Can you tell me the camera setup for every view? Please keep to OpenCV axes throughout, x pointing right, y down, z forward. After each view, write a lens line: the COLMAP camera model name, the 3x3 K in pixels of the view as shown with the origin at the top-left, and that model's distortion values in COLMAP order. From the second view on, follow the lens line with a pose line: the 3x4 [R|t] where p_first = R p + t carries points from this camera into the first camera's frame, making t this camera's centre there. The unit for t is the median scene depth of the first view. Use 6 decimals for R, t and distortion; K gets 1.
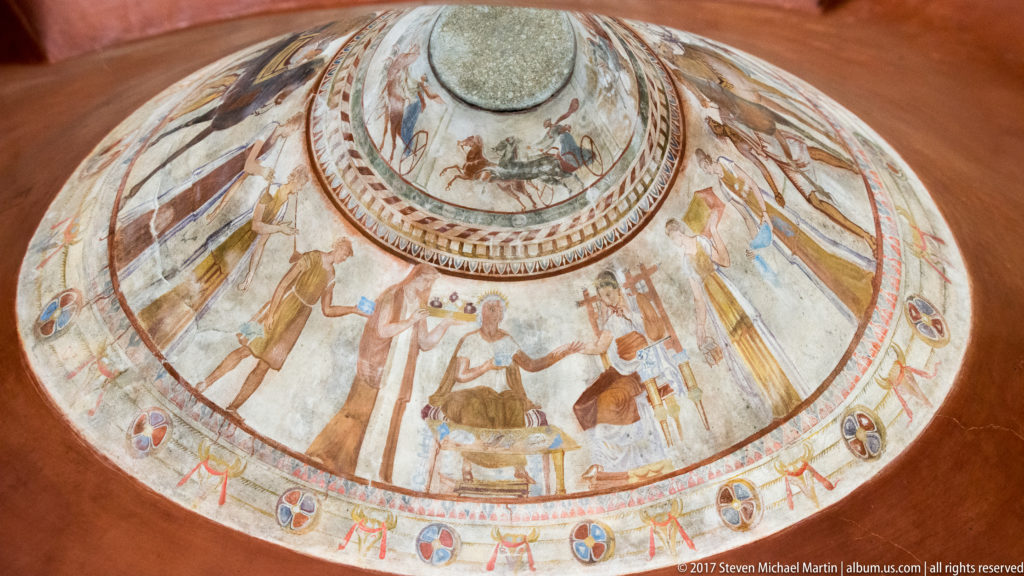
lens RADIAL K [[899.5, 0, 511.3], [0, 899.5, 321.2], [0, 0, 1]] dist [0.051666, 0.000348]
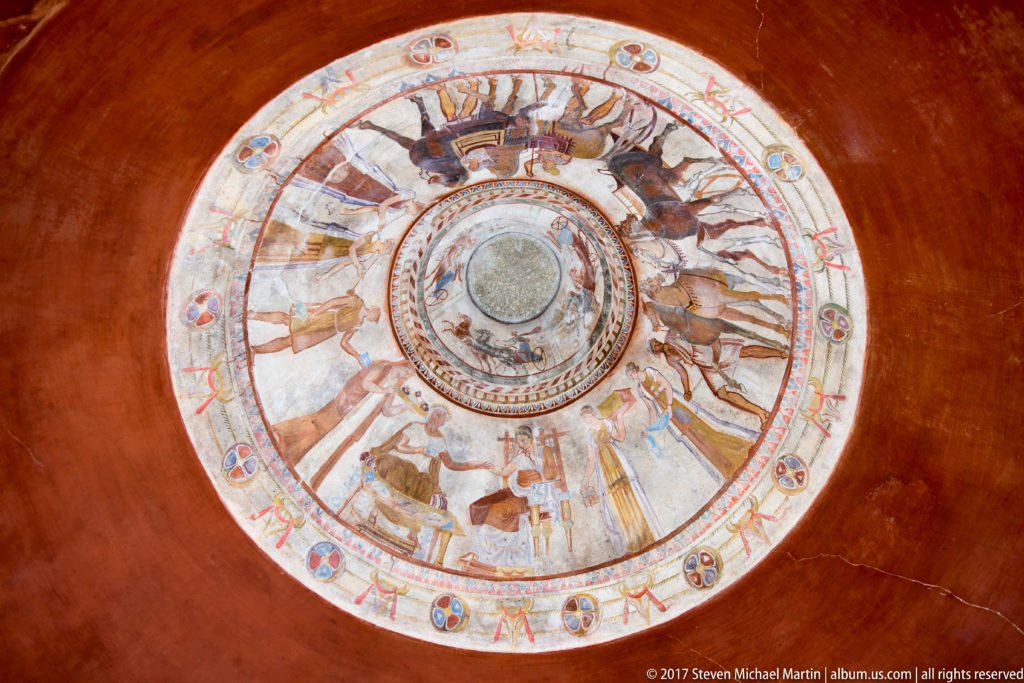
lens RADIAL K [[580.0, 0, 512.0], [0, 580.0, 341.5], [0, 0, 1]] dist [0.007548, -0.028215]
pose [[0.844929, 0.496792, 0.198224, -0.159717], [-0.332256, 0.777904, -0.533359, 0.334285], [-0.419168, 0.384789, 0.822336, 0.210122]]
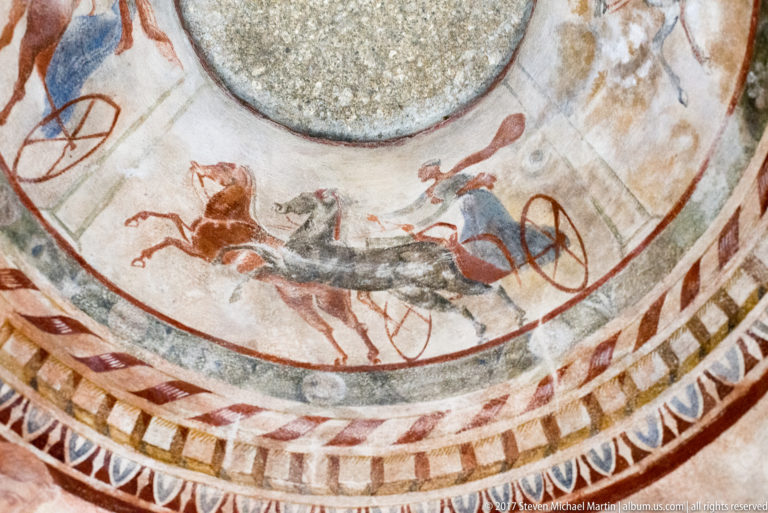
lens RADIAL K [[1147.4, 0, 384.0], [0, 1147.4, 256.5], [0, 0, 1]] dist [-0.118019, -0.010088]
pose [[0.972871, 0.197454, 0.120561, -0.033204], [-0.127445, 0.892326, -0.433026, 0.031832], [-0.193082, 0.405913, 0.893282, 0.610150]]
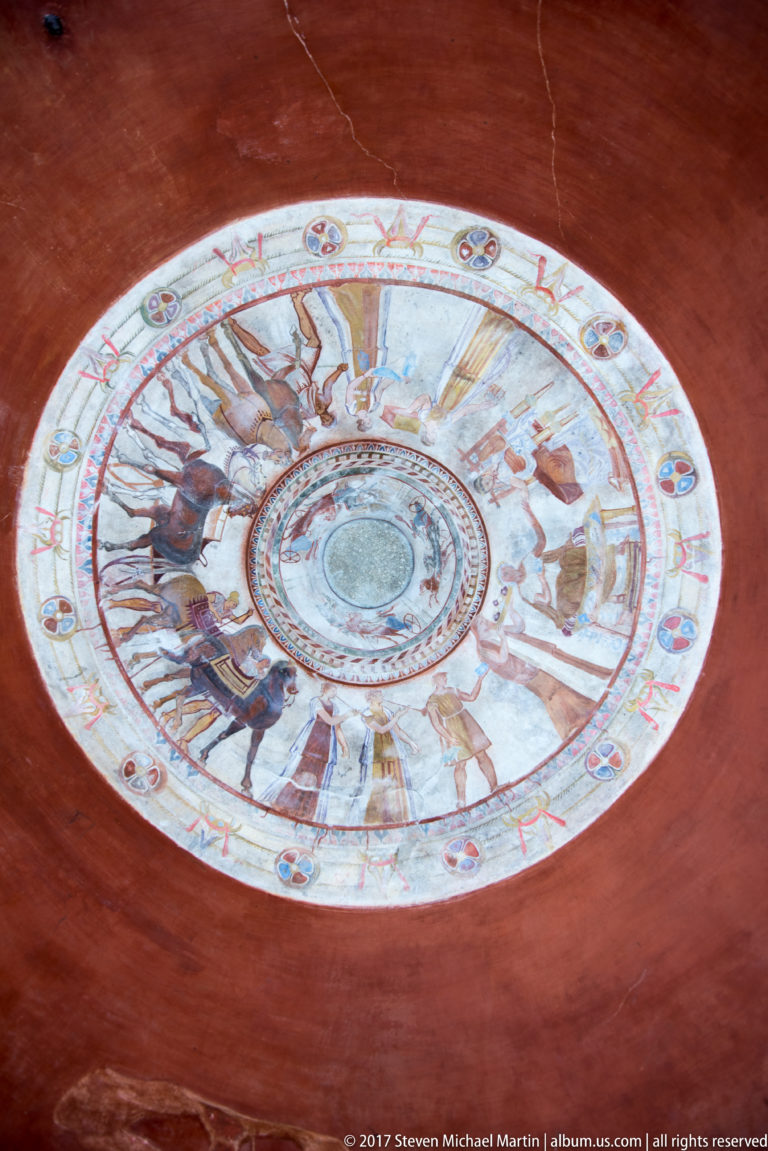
lens RADIAL K [[550.7, 0, 381.8], [0, 550.7, 576.1], [0, 0, 1]] dist [-0.002346, -0.029333]
pose [[0.046547, -0.998895, 0.006413, -0.038758], [0.674474, 0.026693, -0.737816, 0.459697], [0.736830, 0.038669, 0.674971, 0.350717]]
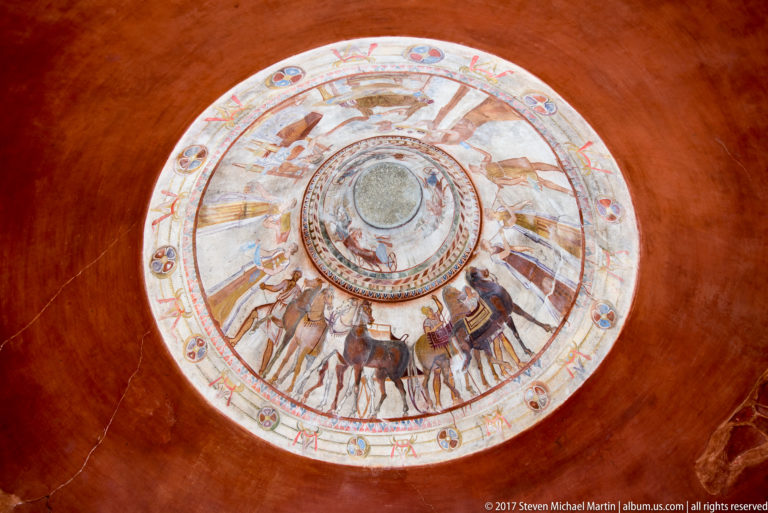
lens RADIAL K [[435.0, 0, 384.0], [0, 435.0, 256.5], [0, 0, 1]] dist [0.007548, -0.028215]
pose [[-0.995633, 0.081427, 0.045659, -0.036839], [-0.062672, -0.220502, -0.973371, 0.689842], [-0.069191, -0.971982, 0.224642, 0.637048]]
